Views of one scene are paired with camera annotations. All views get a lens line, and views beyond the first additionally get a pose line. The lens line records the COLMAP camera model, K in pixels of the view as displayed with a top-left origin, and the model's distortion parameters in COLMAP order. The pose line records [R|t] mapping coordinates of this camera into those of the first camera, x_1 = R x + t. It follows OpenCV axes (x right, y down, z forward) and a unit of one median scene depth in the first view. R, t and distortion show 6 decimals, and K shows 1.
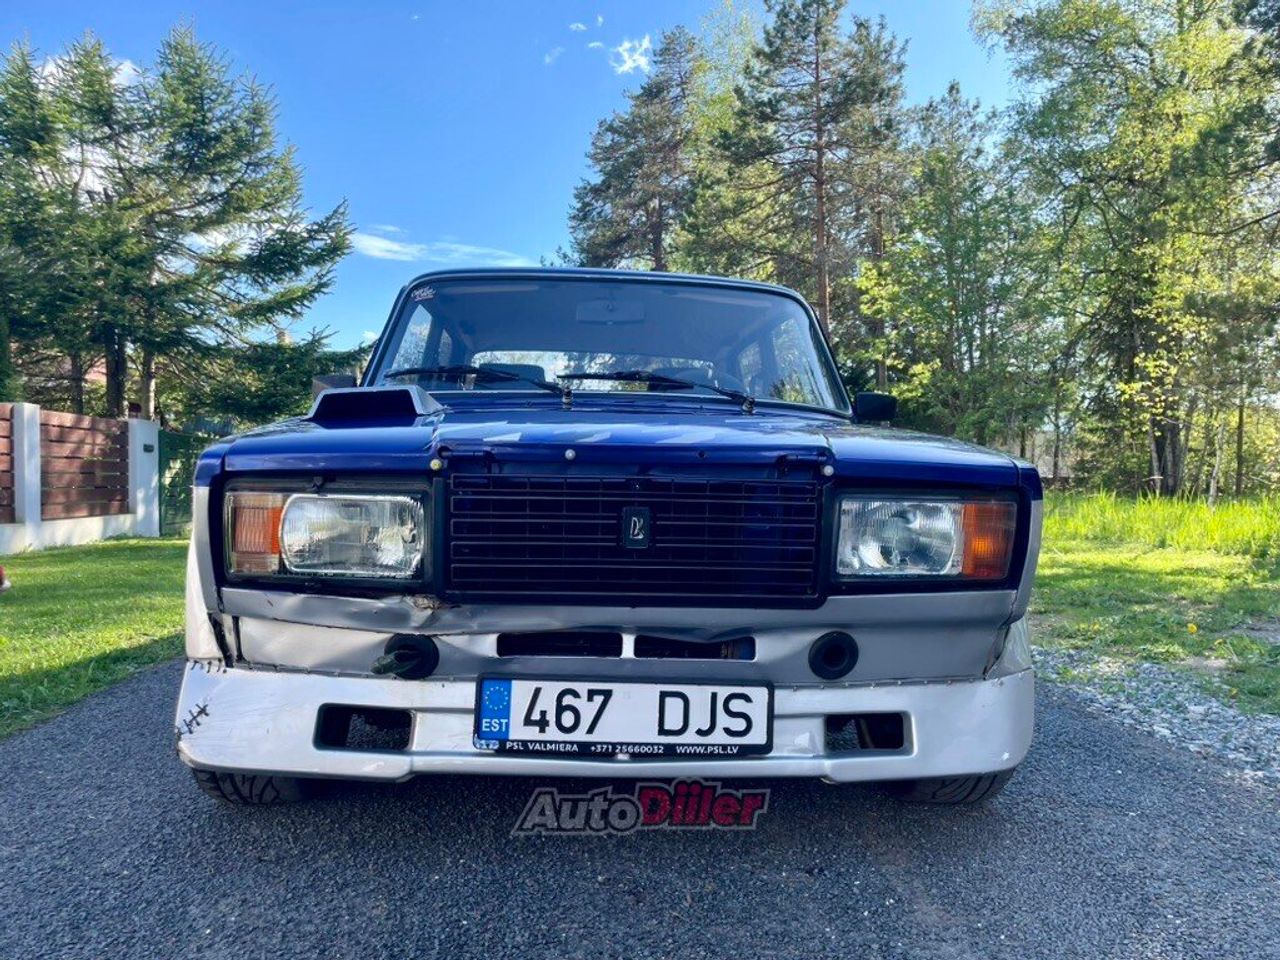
lens RADIAL K [[968.2, 0, 647.9], [0, 968.2, 479.9], [0, 0, 1]] dist [0.093184, -0.121515]
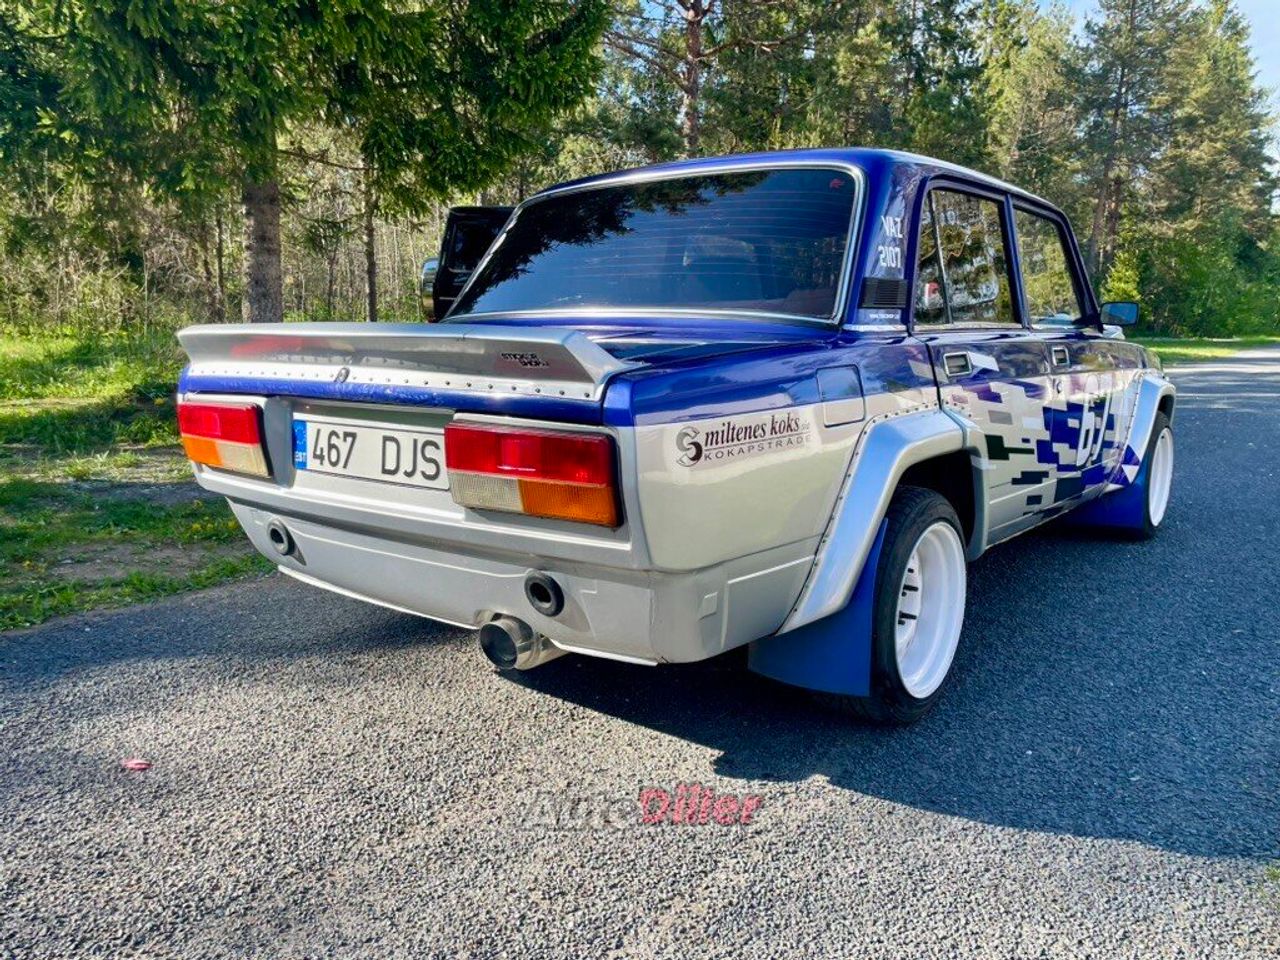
lens RADIAL K [[968.2, 0, 647.9], [0, 968.2, 479.9], [0, 0, 1]] dist [0.093184, -0.121515]
pose [[0.737525, 0.060067, -0.672643, 1.000803], [0.042051, 0.990019, 0.134516, 0.129235], [0.674009, -0.127494, 0.727638, 0.380427]]
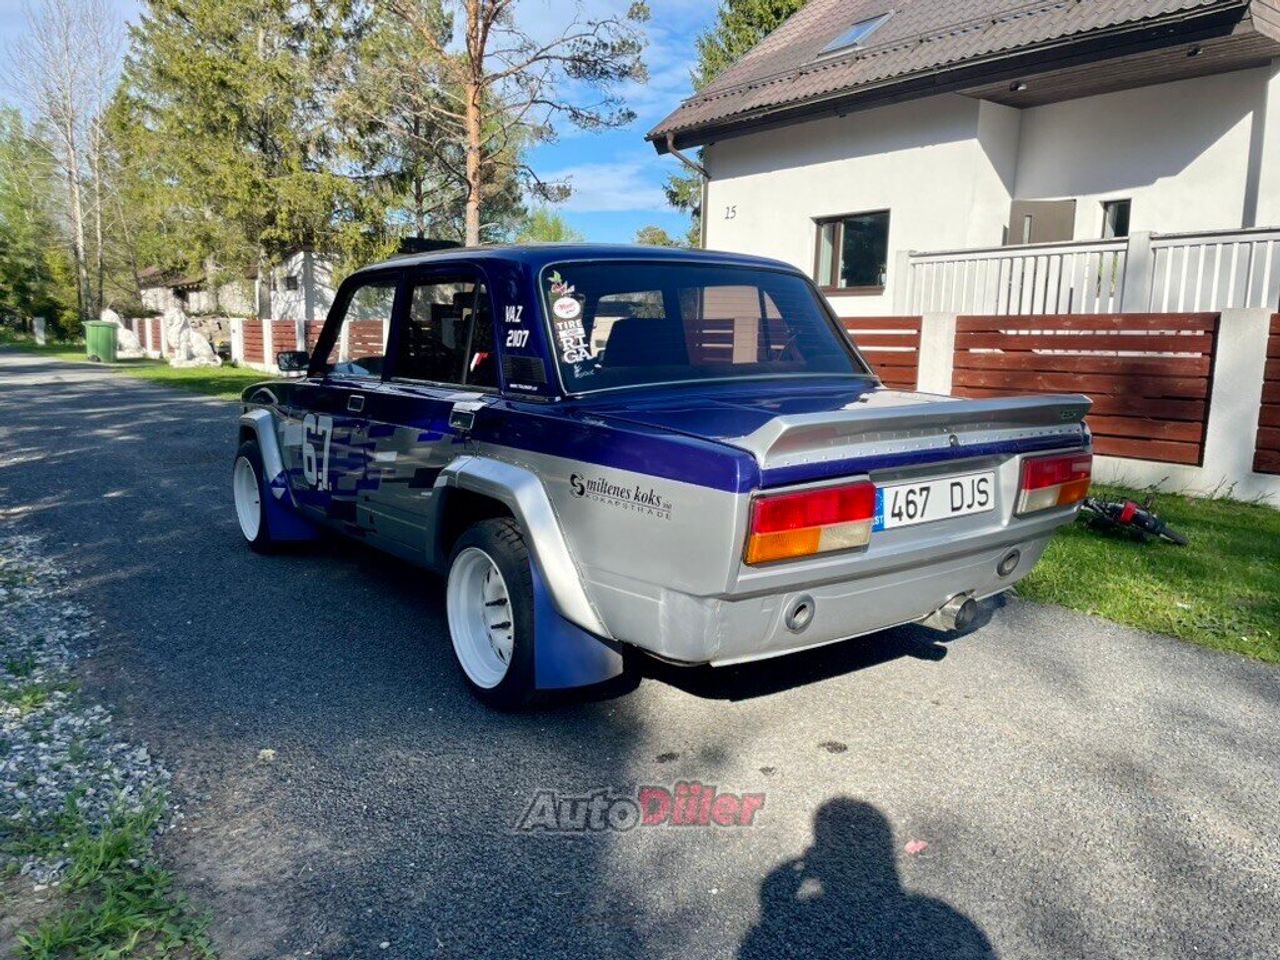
lens RADIAL K [[968.2, 0, 647.9], [0, 968.2, 479.9], [0, 0, 1]] dist [0.093184, -0.121515]
pose [[0.848500, -0.124875, 0.514252, -1.144330], [0.030340, 0.981641, 0.188309, -0.081607], [-0.528326, -0.144178, 0.836711, 0.000601]]
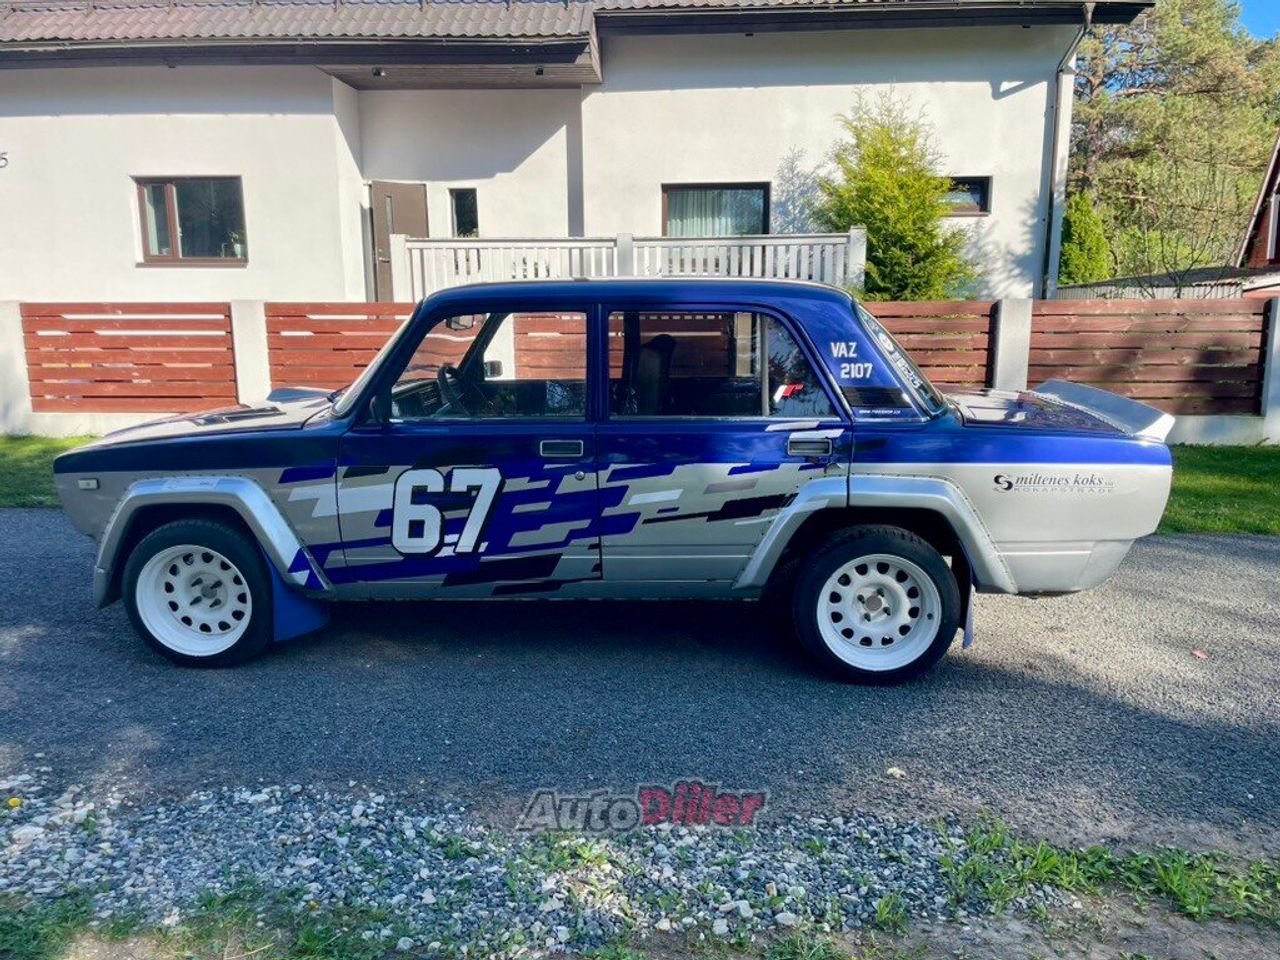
lens RADIAL K [[968.2, 0, 647.9], [0, 968.2, 479.9], [0, 0, 1]] dist [0.093184, -0.121515]
pose [[0.153865, -0.244155, 0.957452, -2.415993], [0.003322, 0.969113, 0.246595, -0.280975], [-0.988086, -0.034762, 0.149923, 1.667307]]
